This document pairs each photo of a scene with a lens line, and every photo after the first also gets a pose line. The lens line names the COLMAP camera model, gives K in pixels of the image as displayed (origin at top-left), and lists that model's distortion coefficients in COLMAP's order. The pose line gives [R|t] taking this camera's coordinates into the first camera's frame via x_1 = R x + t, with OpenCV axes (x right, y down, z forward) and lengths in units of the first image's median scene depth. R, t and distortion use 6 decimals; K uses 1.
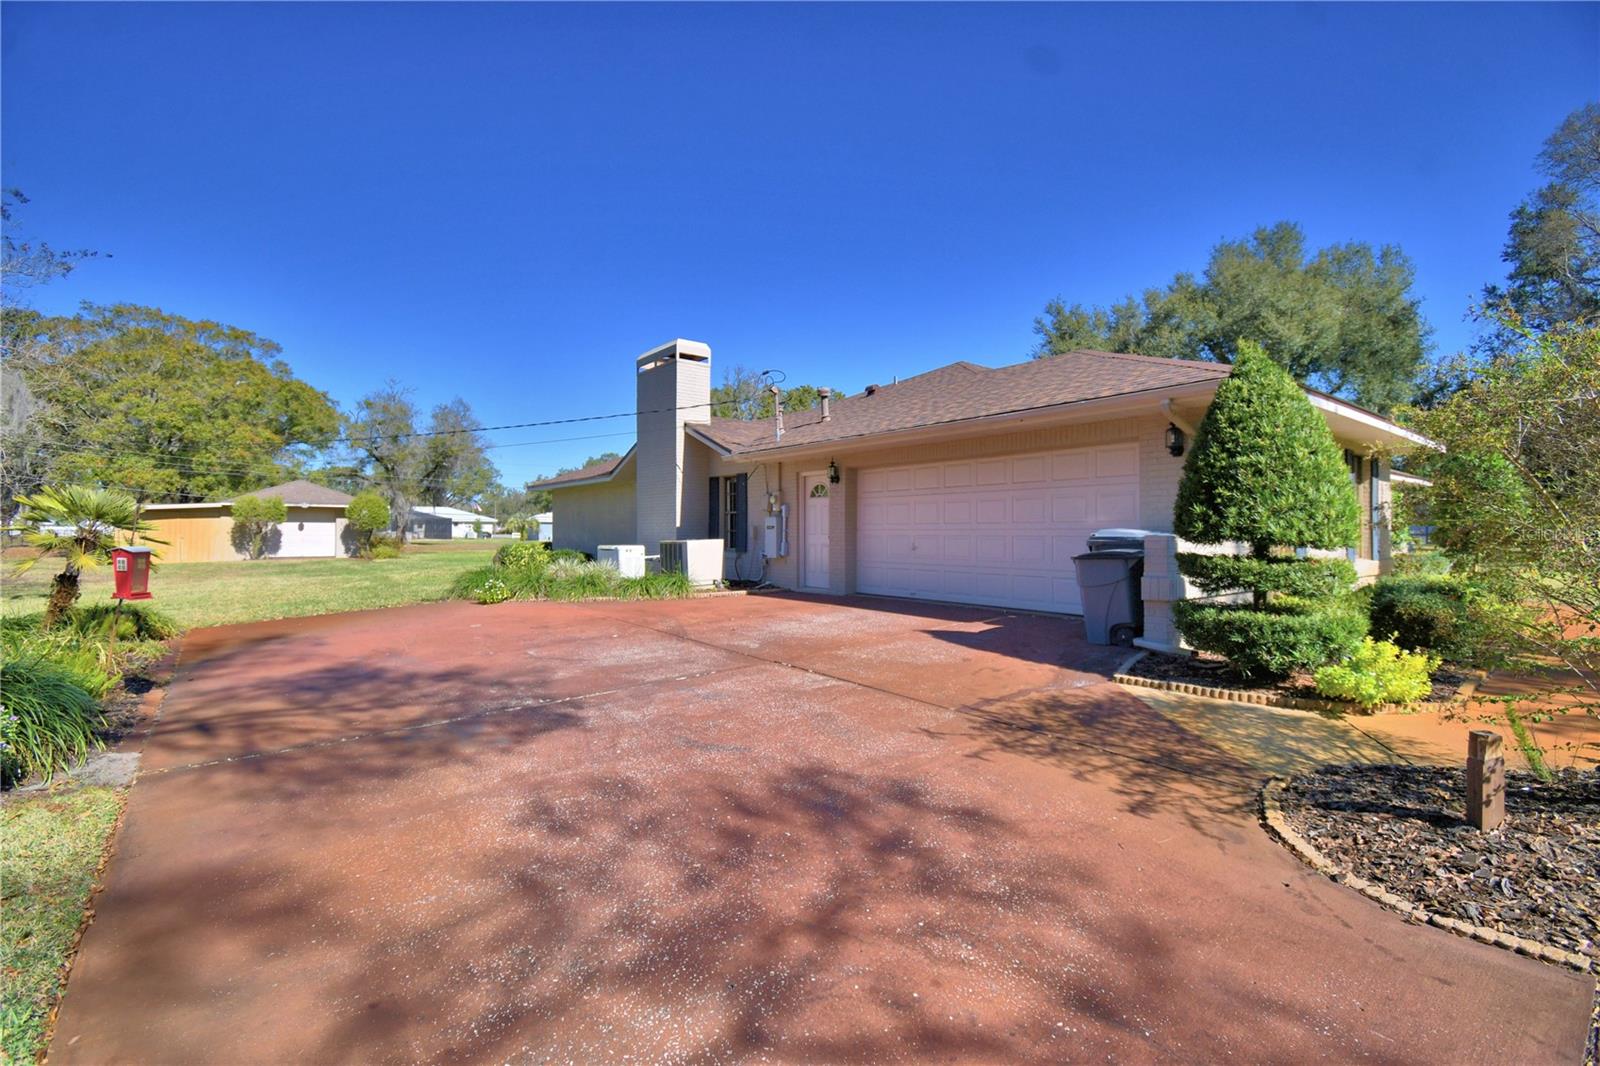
lens RADIAL K [[693.1, 0, 794.9], [0, 693.1, 529.4], [0, 0, 1]] dist [0.001284, -0.000248]
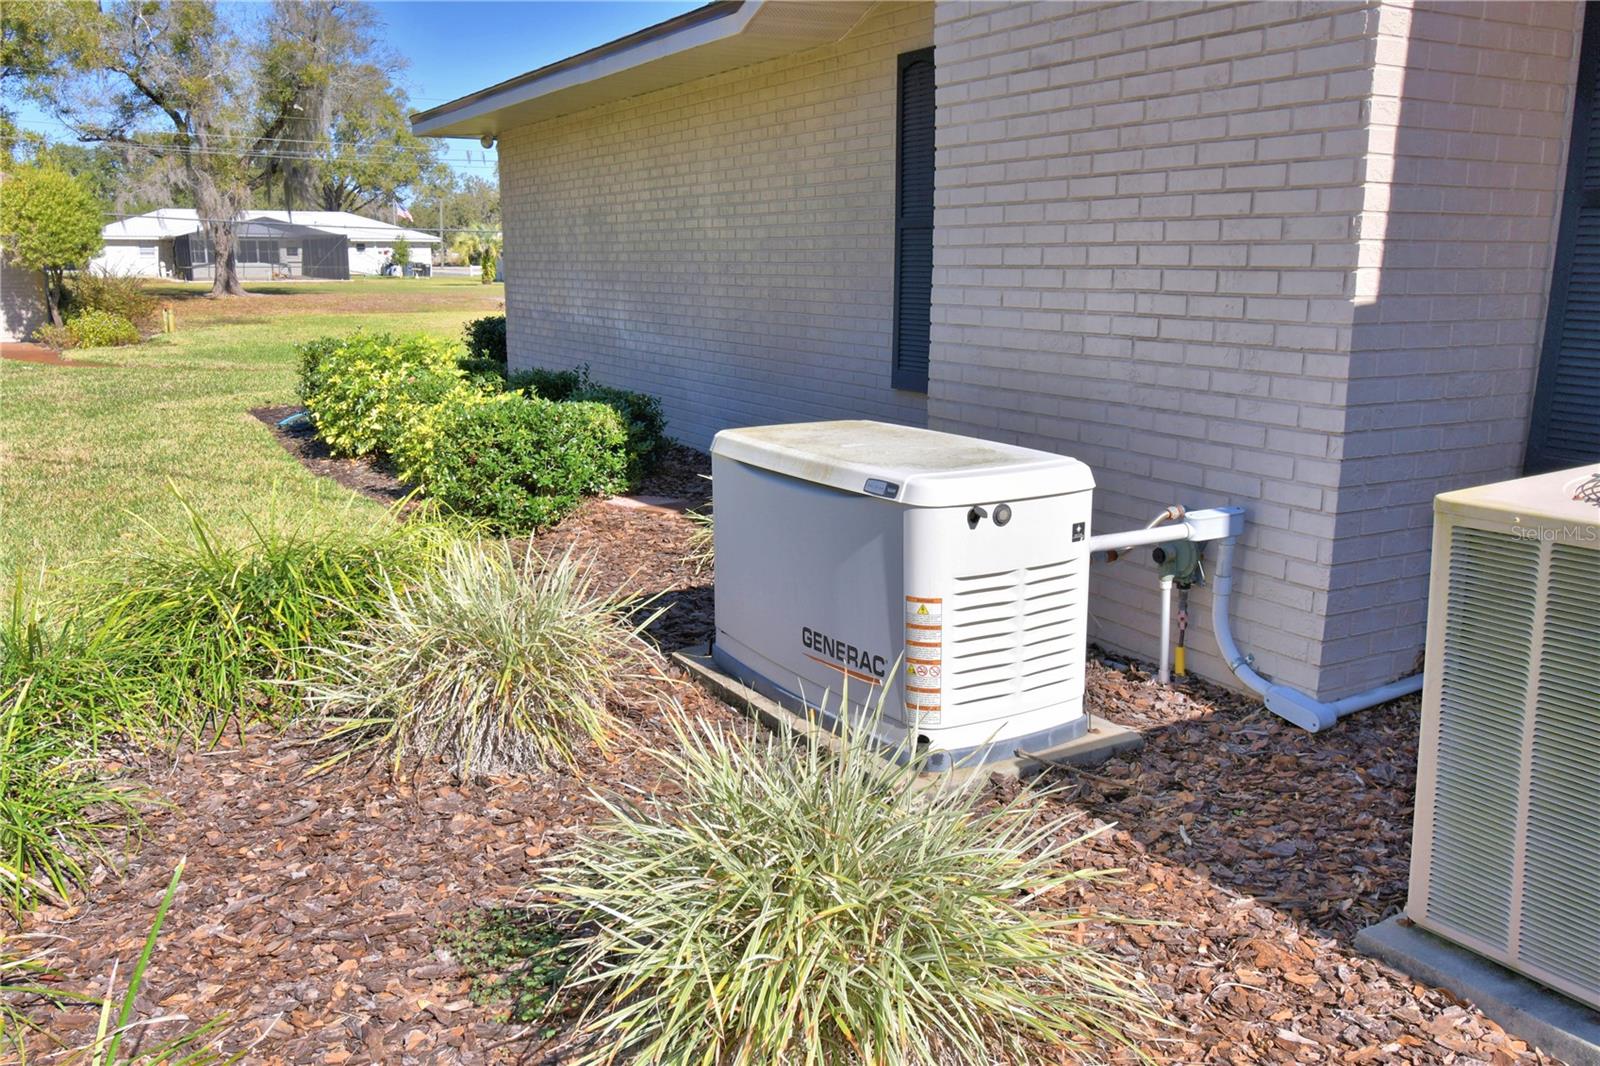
lens RADIAL K [[1309.1, 0, 800.0], [0, 1309.1, 533.0], [0, 0, 1]] dist [-0.017437, 0.002126]
pose [[0.988083, 0.034640, -0.149974, -0.062211], [-0.002906, 0.978372, 0.206833, -0.003178], [0.153895, -0.203933, 0.966813, 0.200357]]
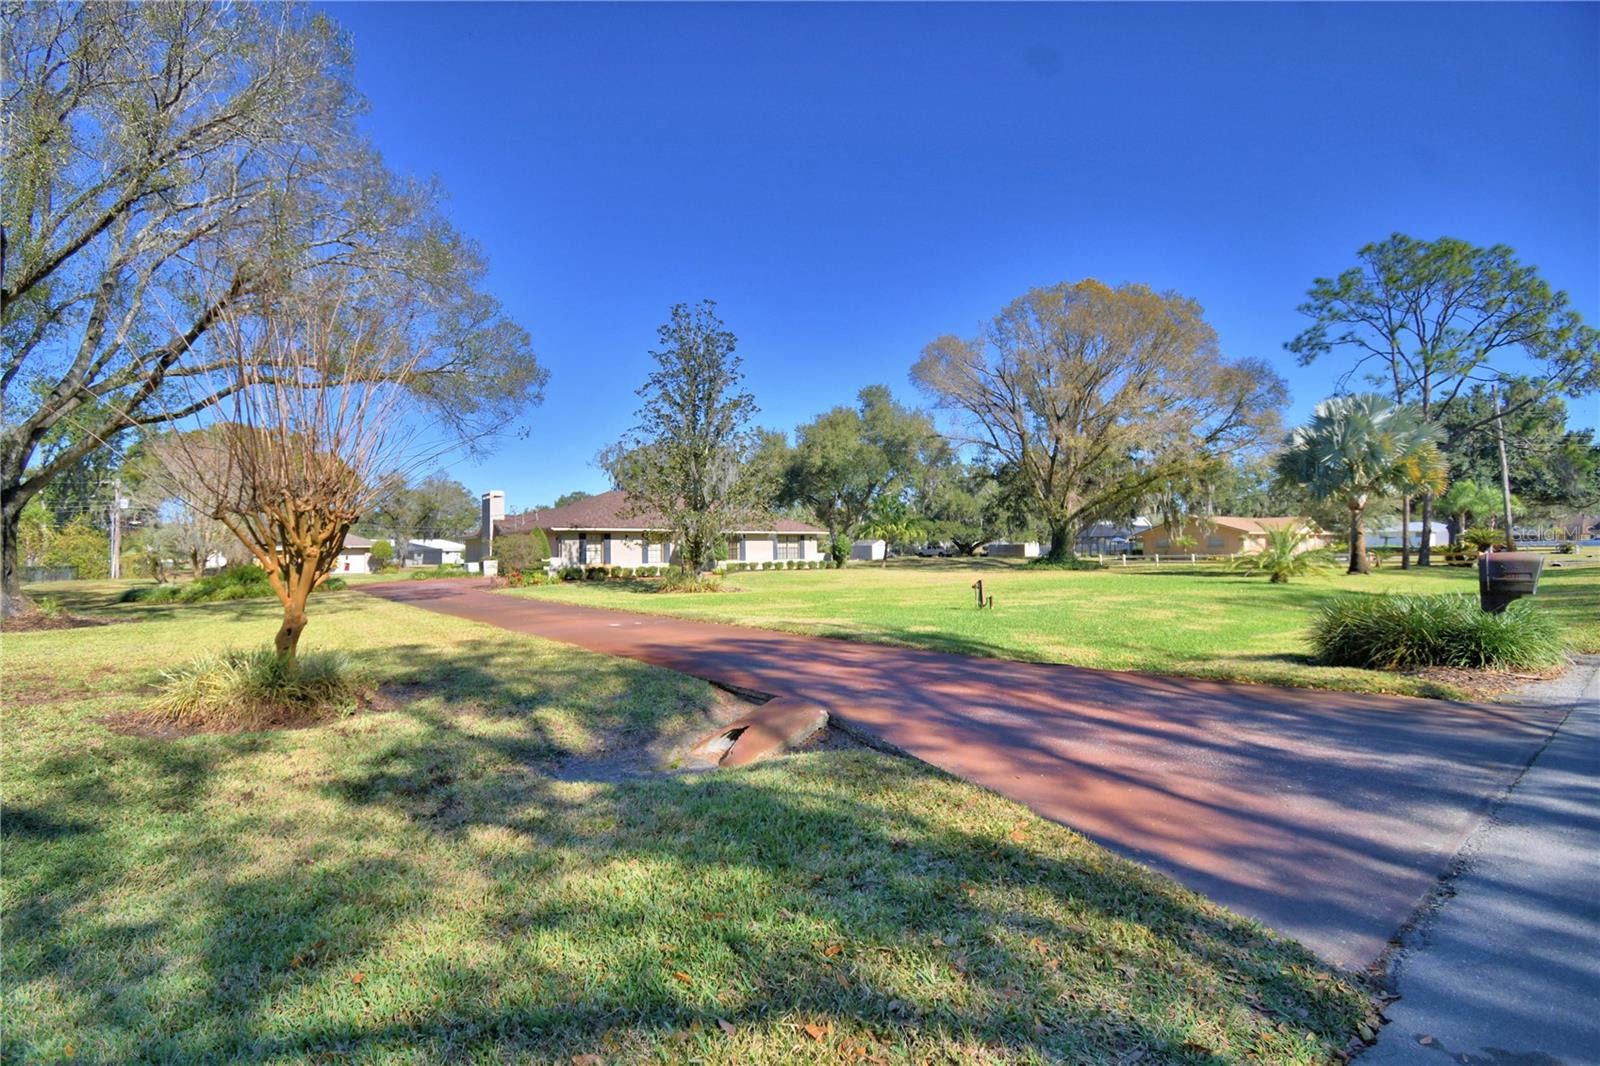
lens RADIAL K [[693.1, 0, 794.9], [0, 693.1, 529.4], [0, 0, 1]] dist [0.001284, -0.000248]
pose [[0.999861, -0.013905, -0.009238, 0.304941], [0.013598, 0.999377, -0.032558, -0.001261], [0.009685, 0.032428, 0.999427, -0.507136]]
